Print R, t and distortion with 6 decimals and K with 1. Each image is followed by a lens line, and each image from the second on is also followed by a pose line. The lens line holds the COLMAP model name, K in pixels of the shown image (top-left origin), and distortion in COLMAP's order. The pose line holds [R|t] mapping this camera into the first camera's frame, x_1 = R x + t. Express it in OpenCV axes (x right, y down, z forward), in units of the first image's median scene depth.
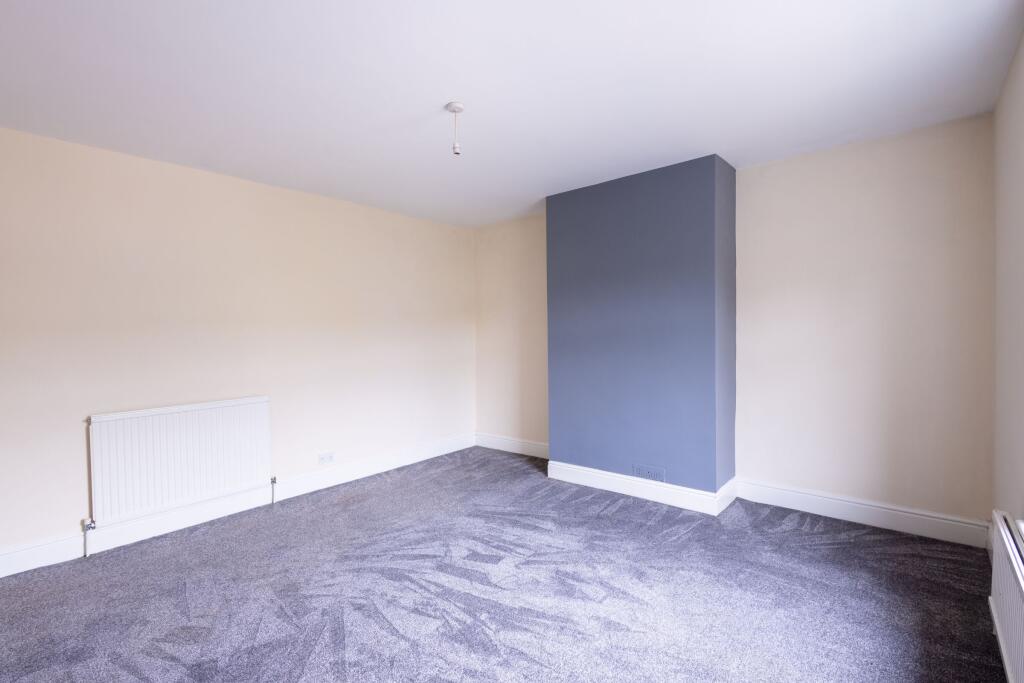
lens RADIAL K [[466.1, 0, 518.7], [0, 466.1, 335.5], [0, 0, 1]] dist [0.010006, -0.005846]
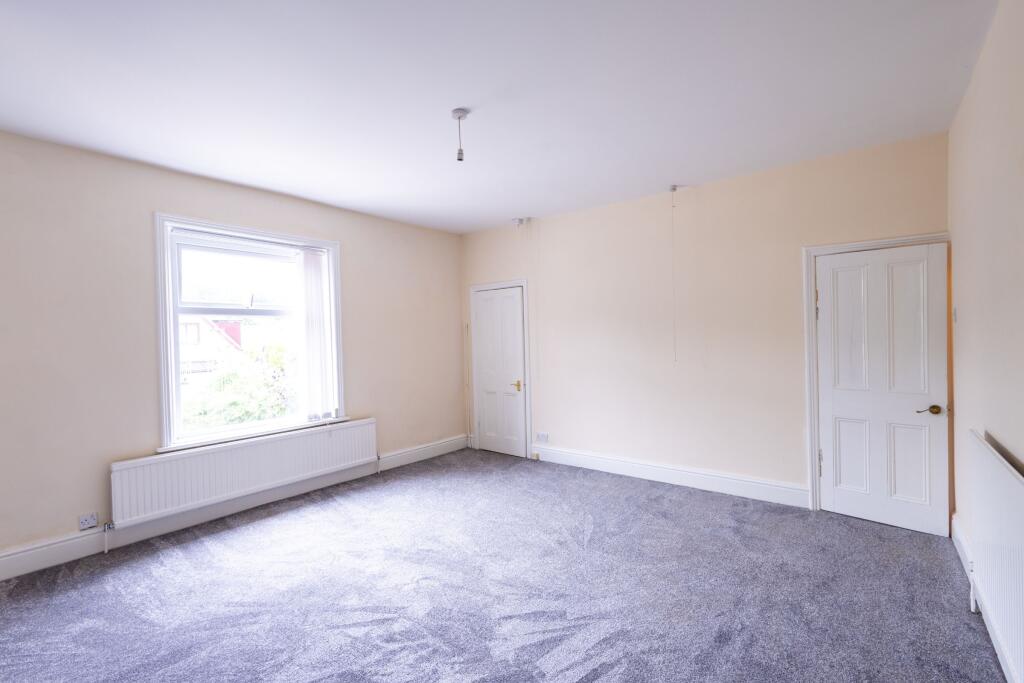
lens RADIAL K [[466.1, 0, 507.7], [0, 466.1, 343.7], [0, 0, 1]] dist [0.010006, -0.005846]
pose [[-0.998166, 0.039890, -0.045529, -0.162377], [0.038723, 0.998905, 0.026247, -0.009845], [0.046526, 0.024436, -0.998618, 1.838656]]
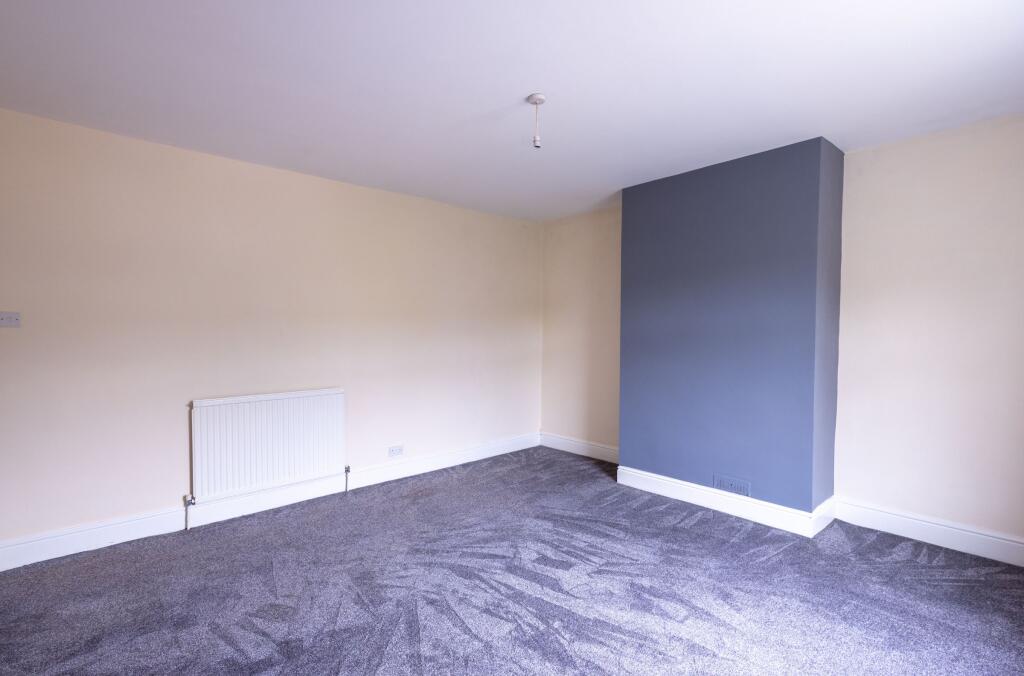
lens RADIAL K [[476.9, 0, 511.3], [0, 476.9, 331.5], [0, 0, 1]] dist [0.004326, -0.003856]
pose [[0.989854, 0.017713, -0.140980, -0.032011], [-0.017815, 0.999841, 0.000542, -0.002920], [0.140967, 0.001975, 0.990012, 0.006255]]
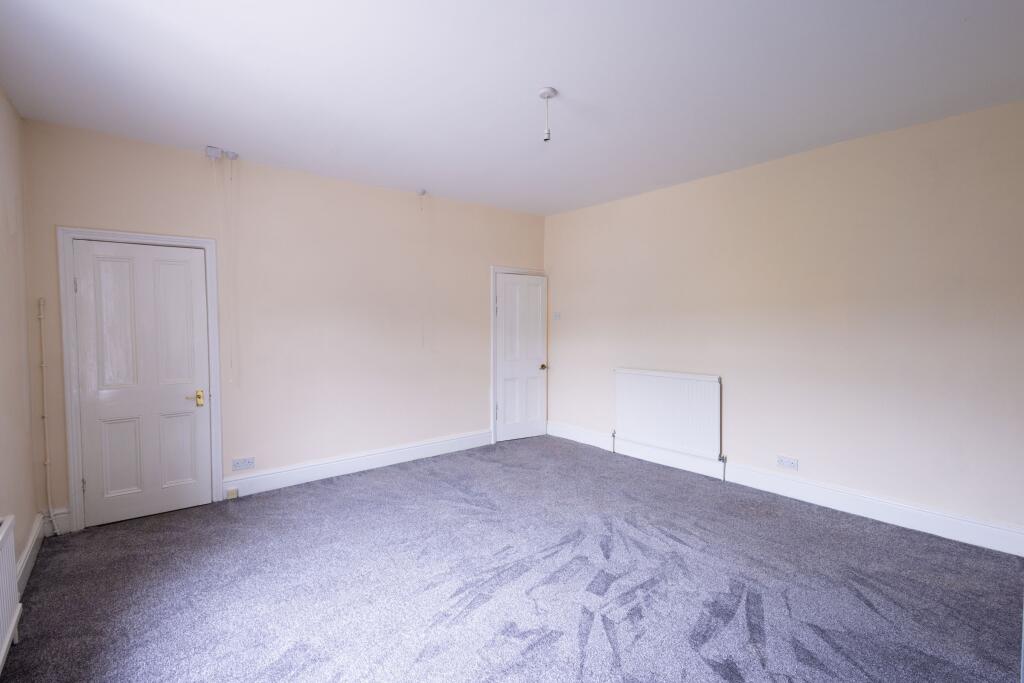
lens RADIAL K [[466.1, 0, 513.7], [0, 466.1, 338.4], [0, 0, 1]] dist [0.010006, -0.005846]
pose [[-0.170569, 0.053003, -0.983919, 0.787385], [-0.002175, 0.998529, 0.054168, -0.017990], [0.985343, 0.011380, -0.170202, 1.003943]]
